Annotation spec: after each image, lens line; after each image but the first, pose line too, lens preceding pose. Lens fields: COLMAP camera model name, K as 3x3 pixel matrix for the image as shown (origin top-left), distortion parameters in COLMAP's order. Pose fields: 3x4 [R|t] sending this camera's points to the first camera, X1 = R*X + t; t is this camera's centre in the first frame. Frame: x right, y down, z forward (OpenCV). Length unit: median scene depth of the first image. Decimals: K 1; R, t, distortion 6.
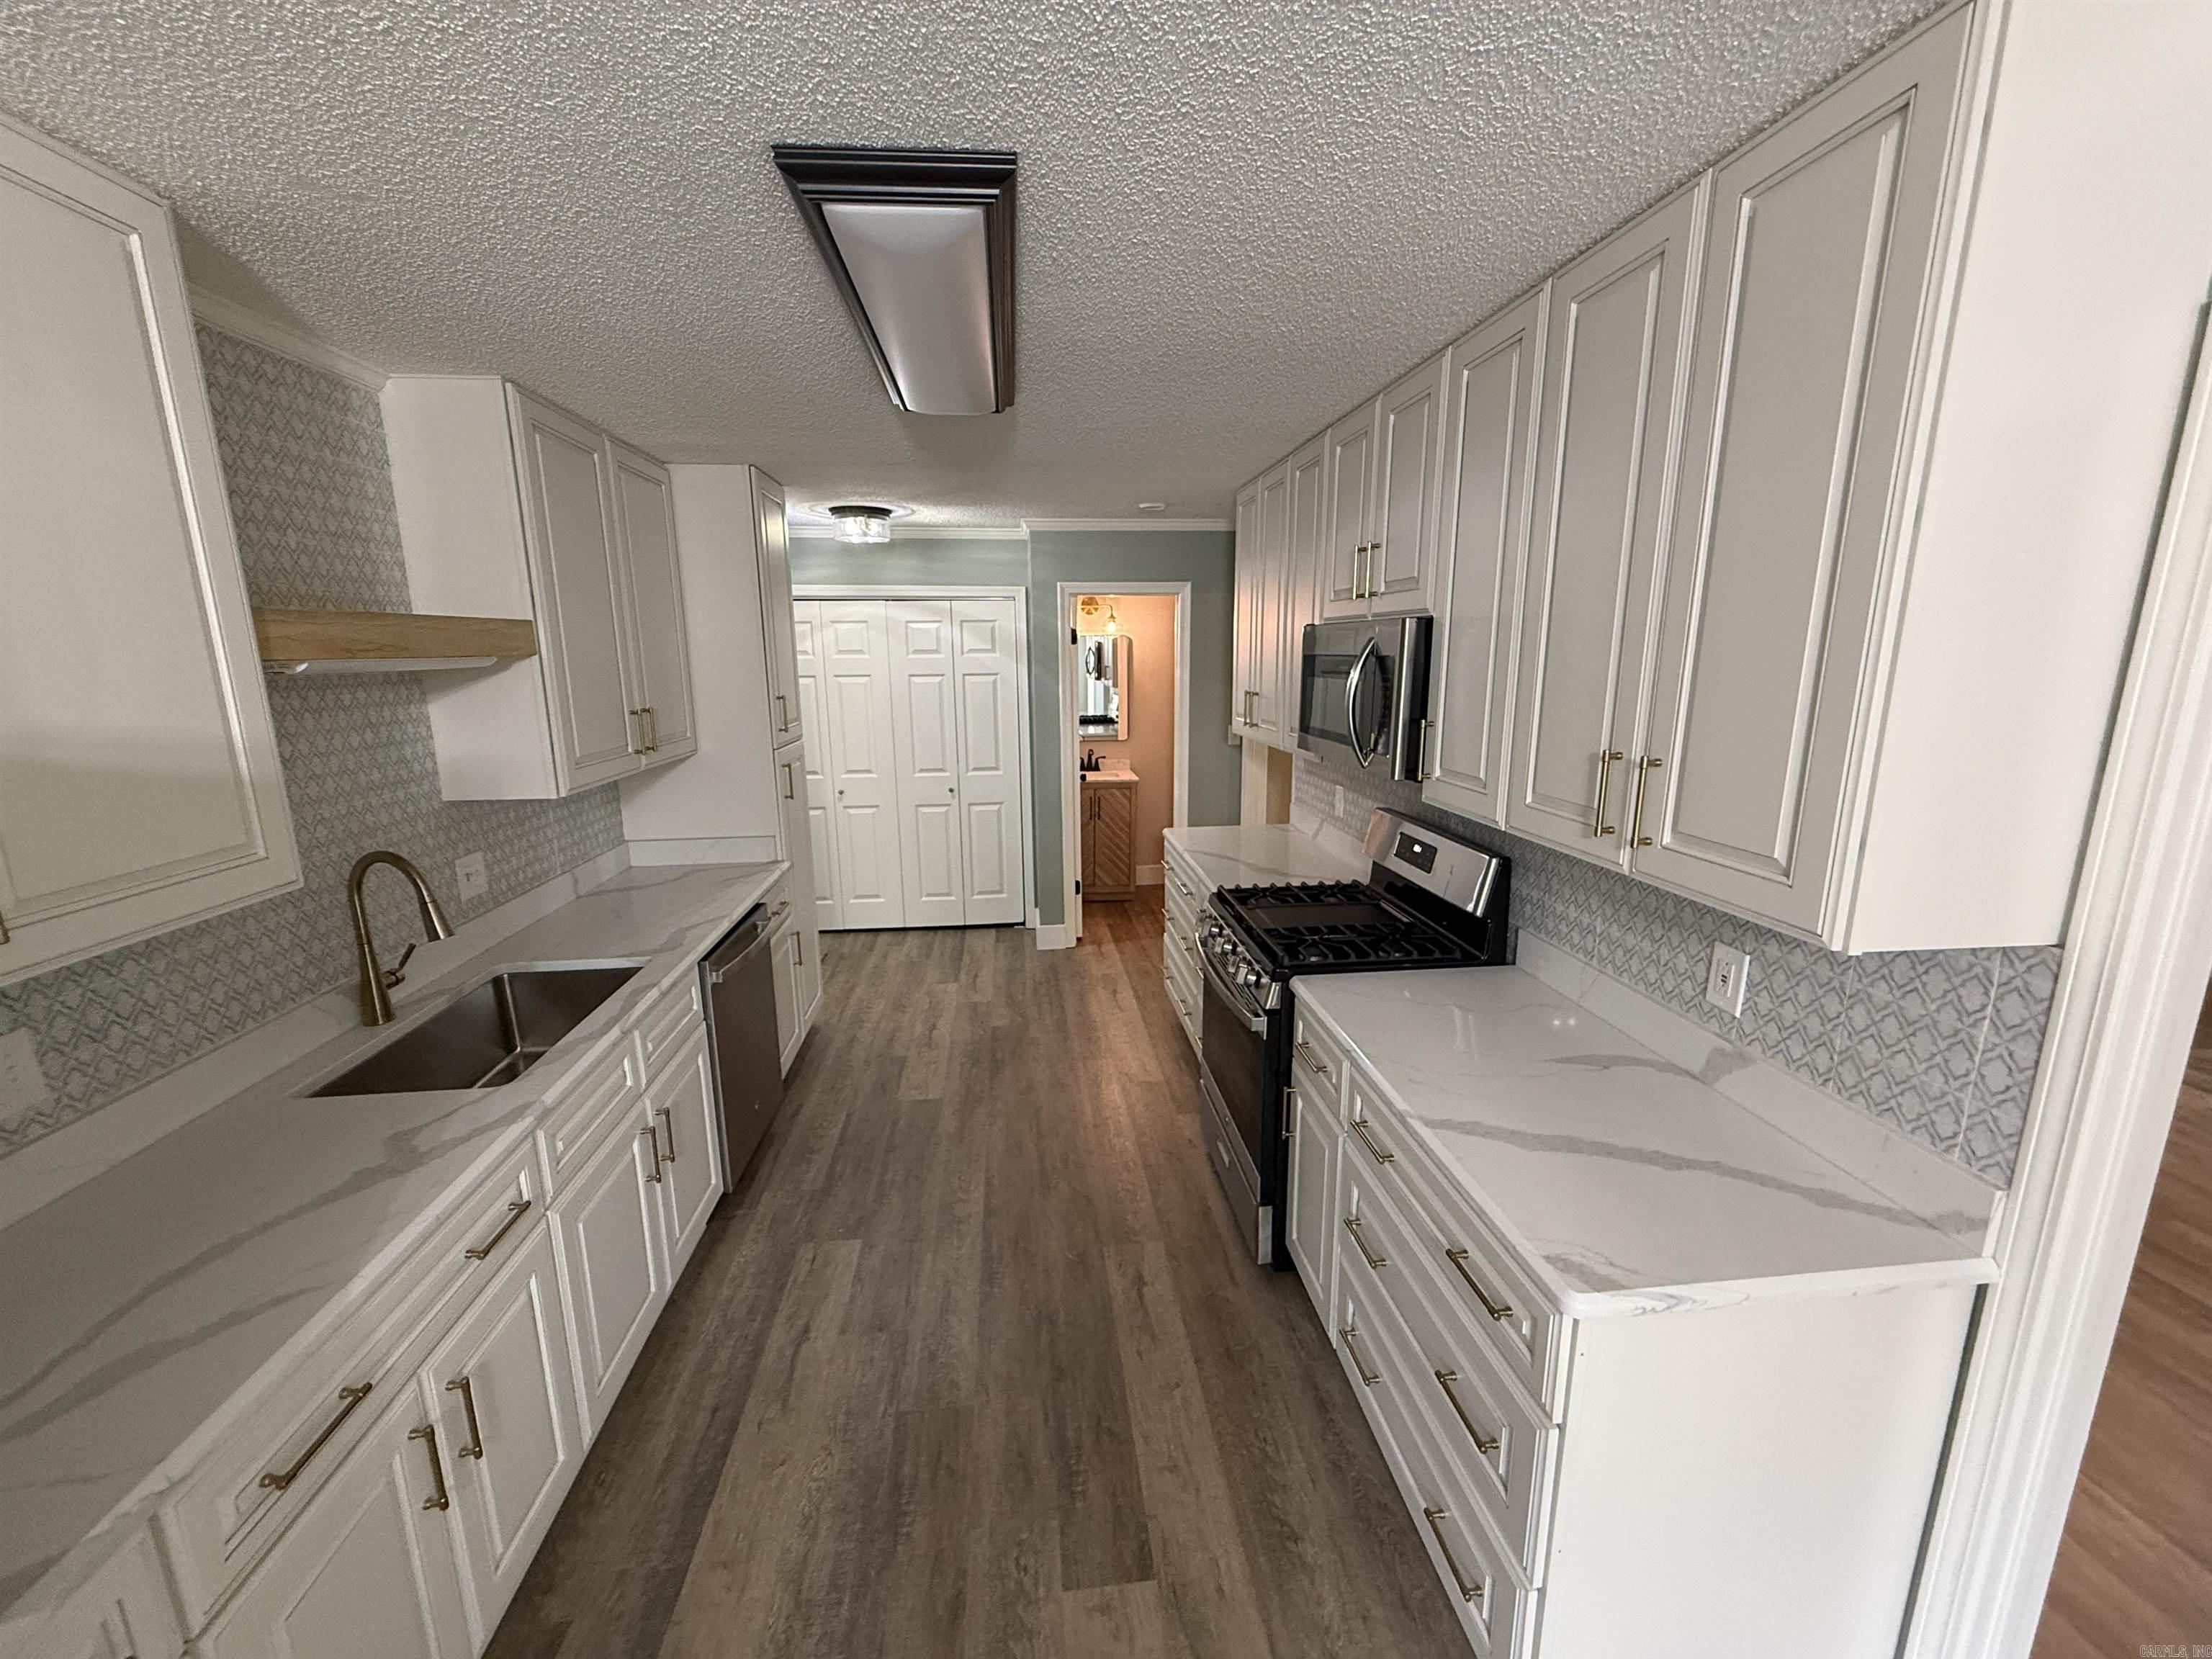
lens RADIAL K [[876.5, 0, 1101.3], [0, 876.5, 831.3], [0, 0, 1]] dist [-0.000225, -0.000249]
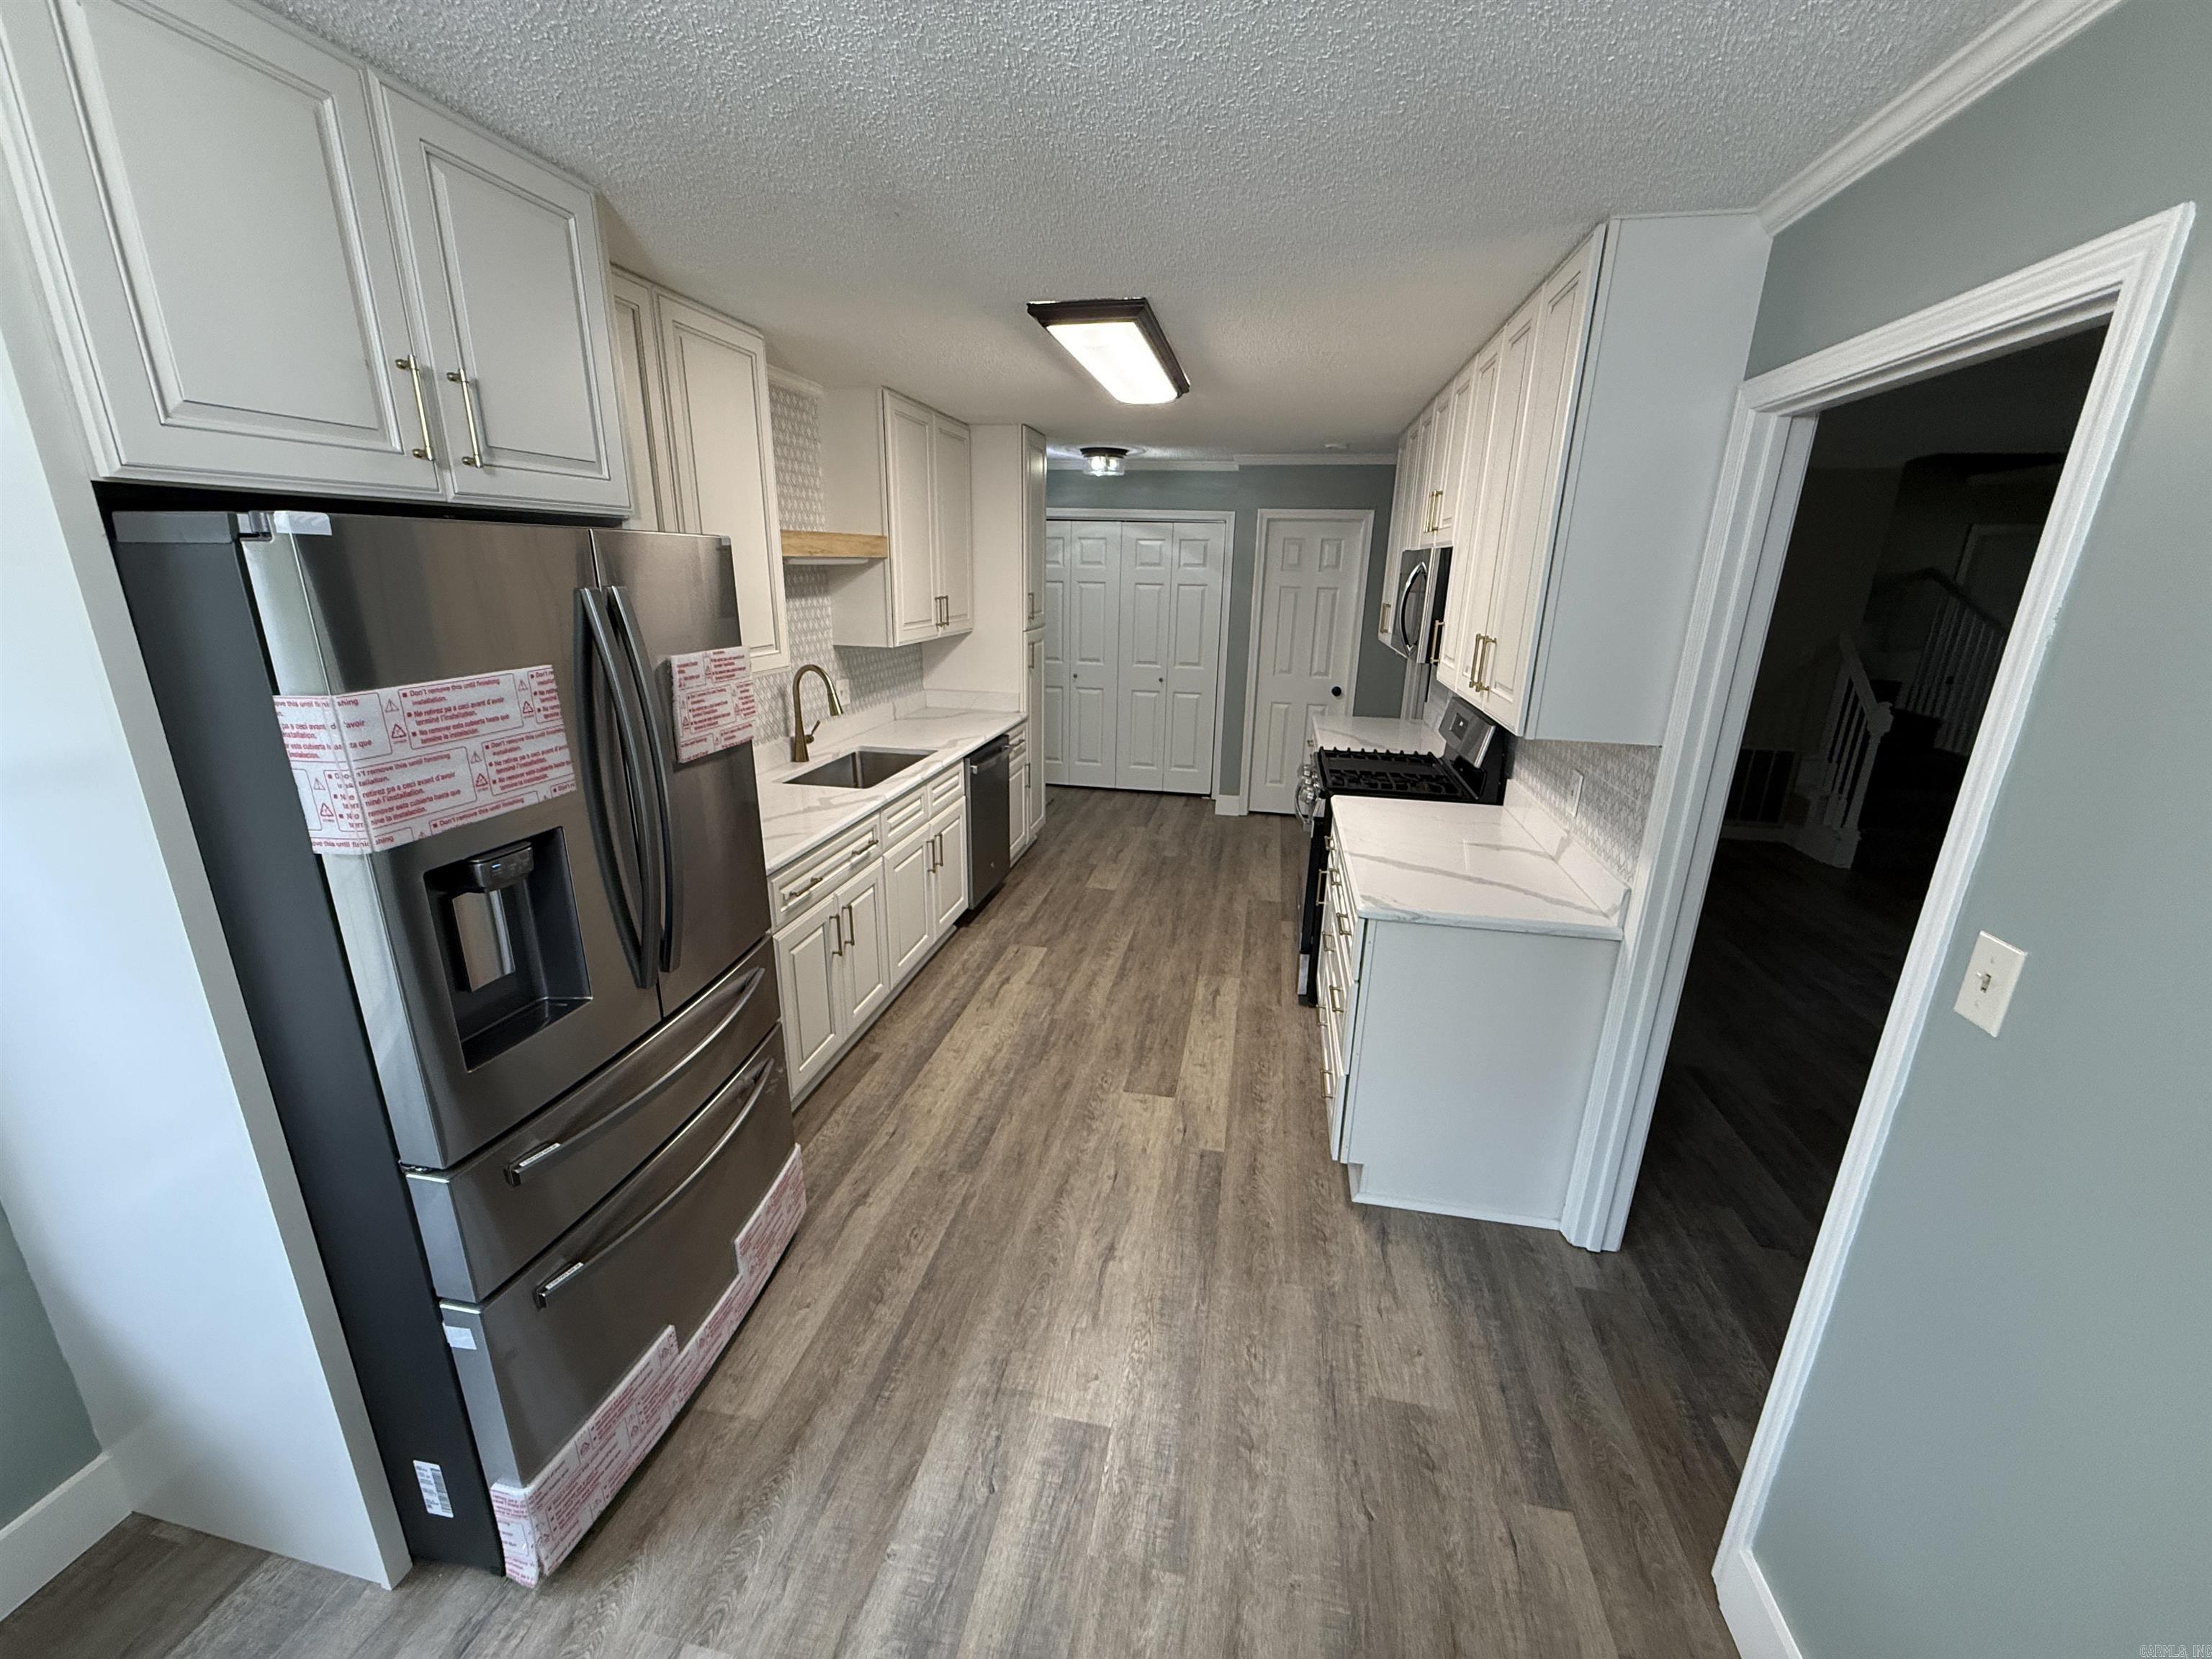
lens RADIAL K [[876.5, 0, 1101.3], [0, 876.5, 831.3], [0, 0, 1]] dist [-0.000225, -0.000249]
pose [[0.956505, 0.111439, -0.269592, 0.223099], [-0.086979, 0.991070, 0.101068, 0.098894], [0.278448, -0.073223, 0.957656, -0.465530]]
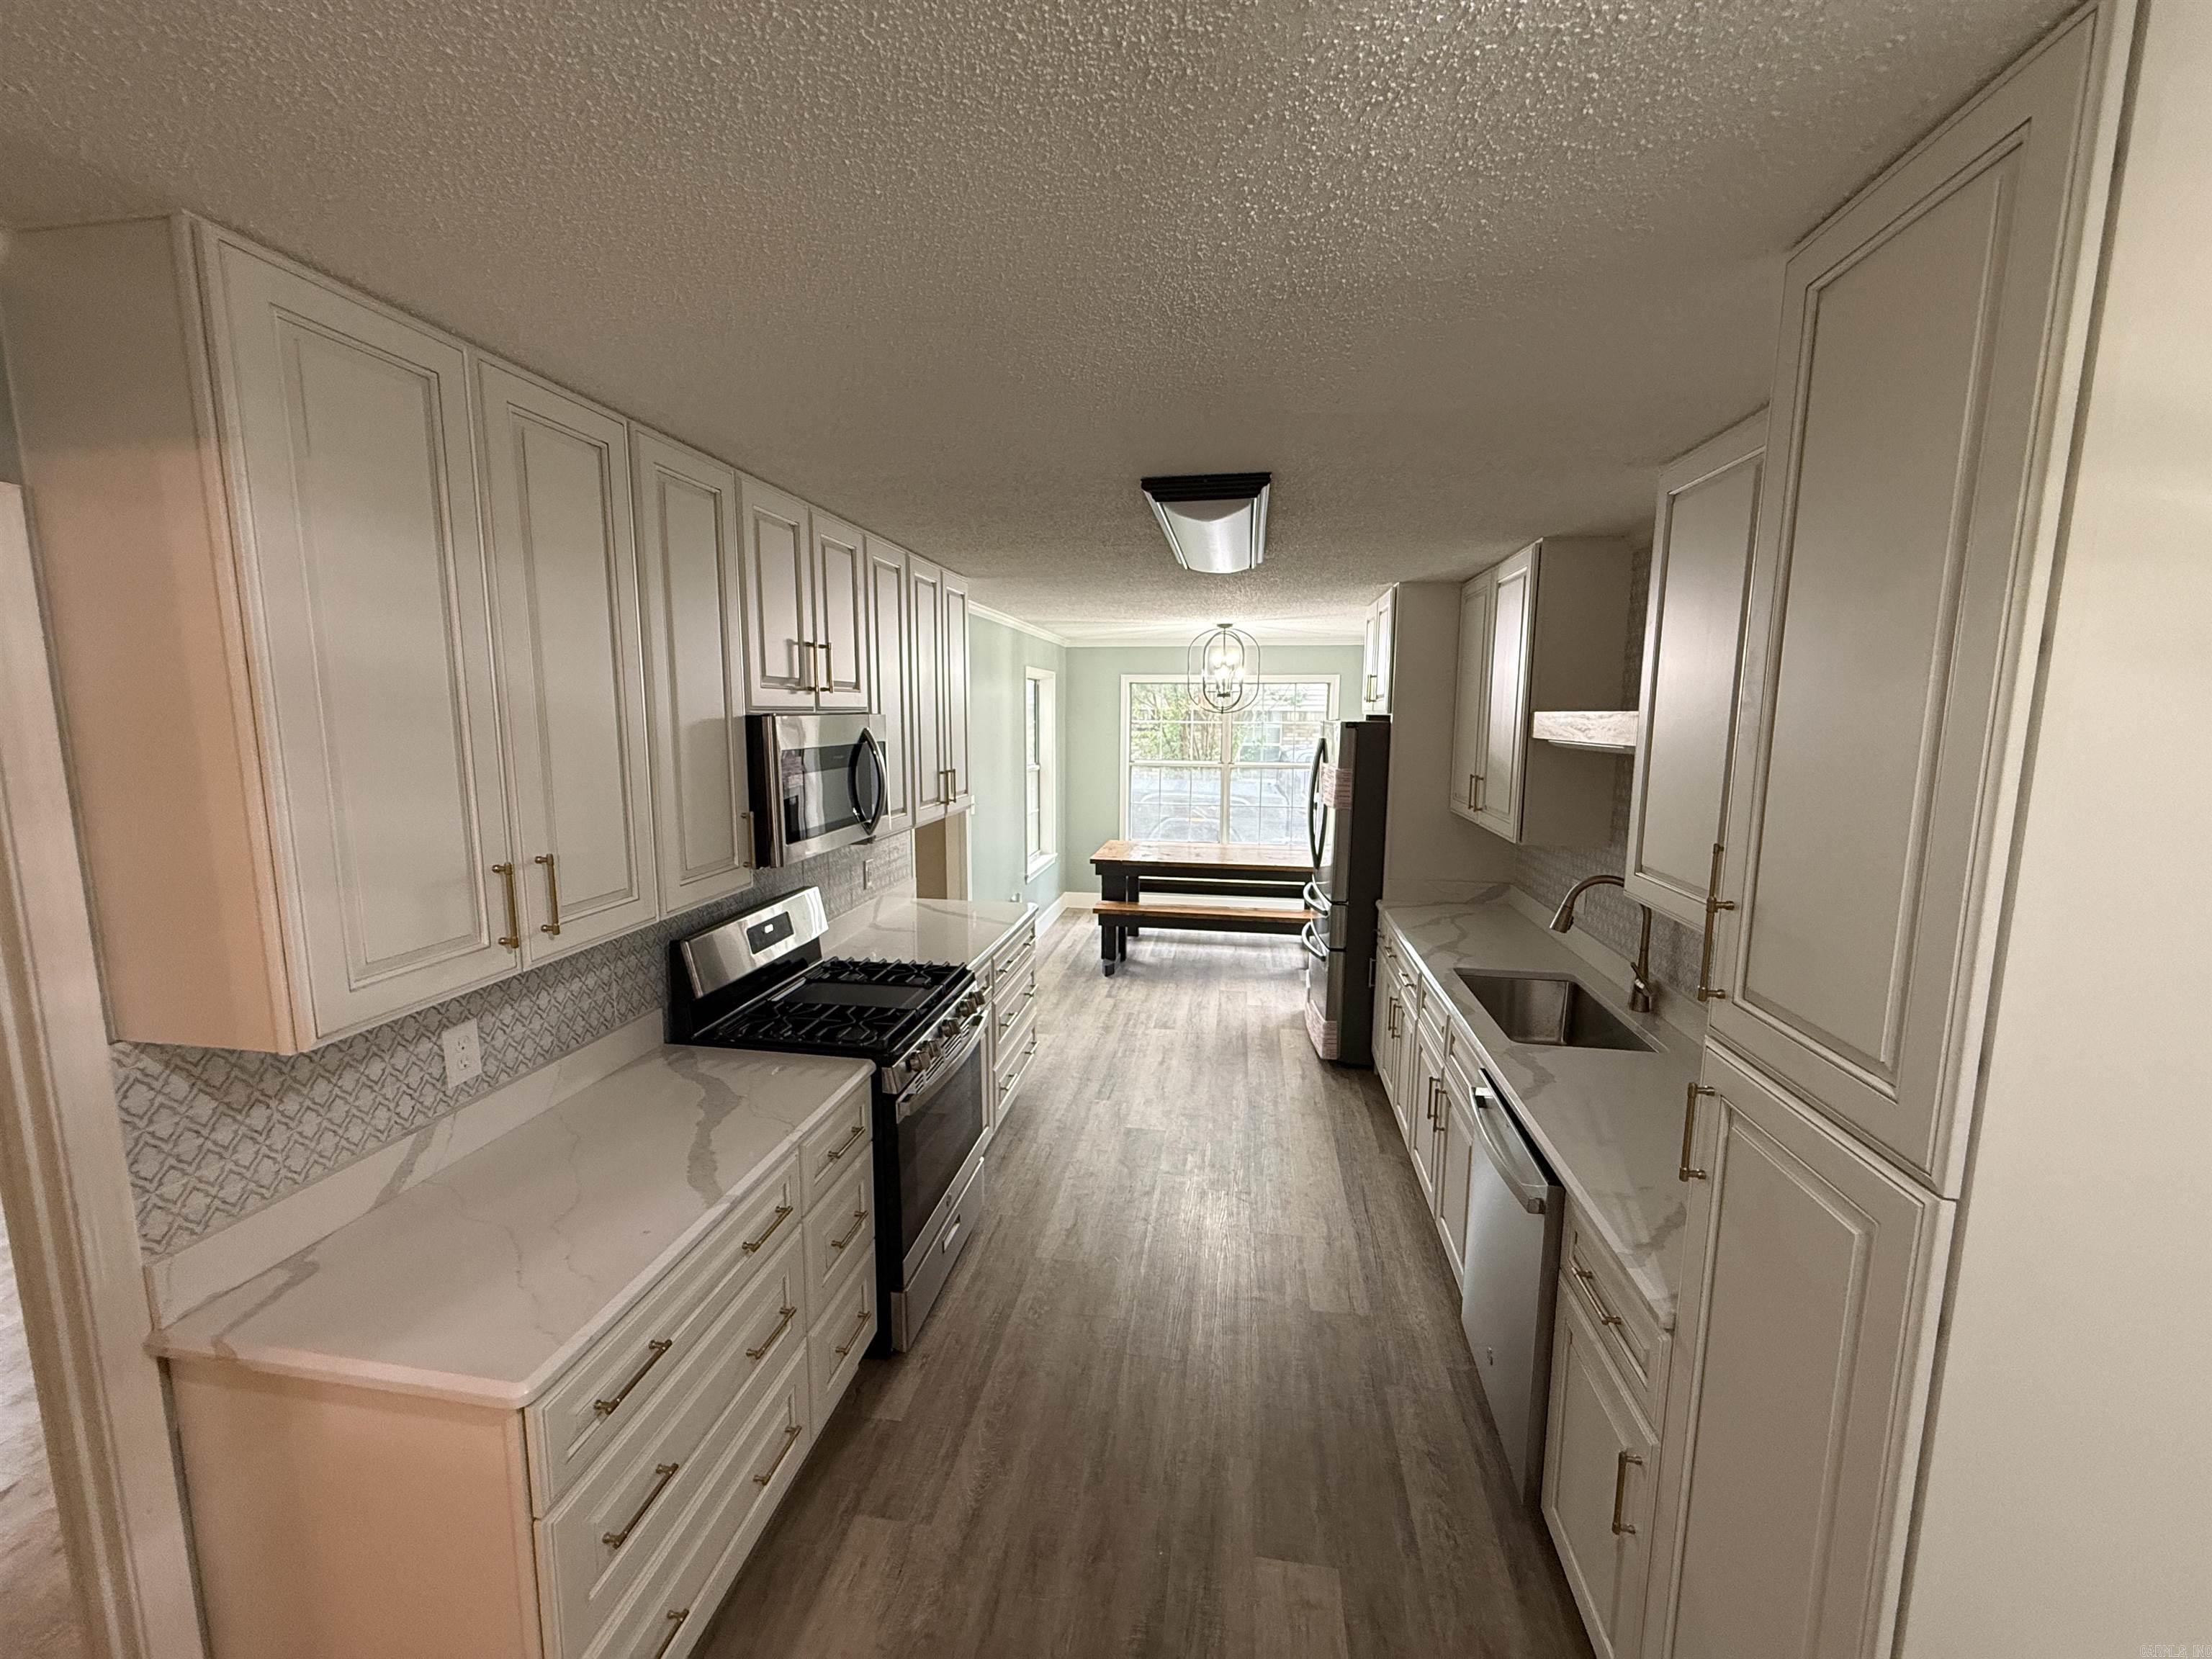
lens RADIAL K [[880.3, 0, 1102.1], [0, 880.3, 829.1], [0, 0, 1]] dist [-0.000754, 0.000388]
pose [[-0.965603, -0.031493, 0.258105, -0.297272], [0.056654, 0.943307, 0.327051, -0.427031], [-0.253772, 0.330425, -0.909076, 1.883770]]
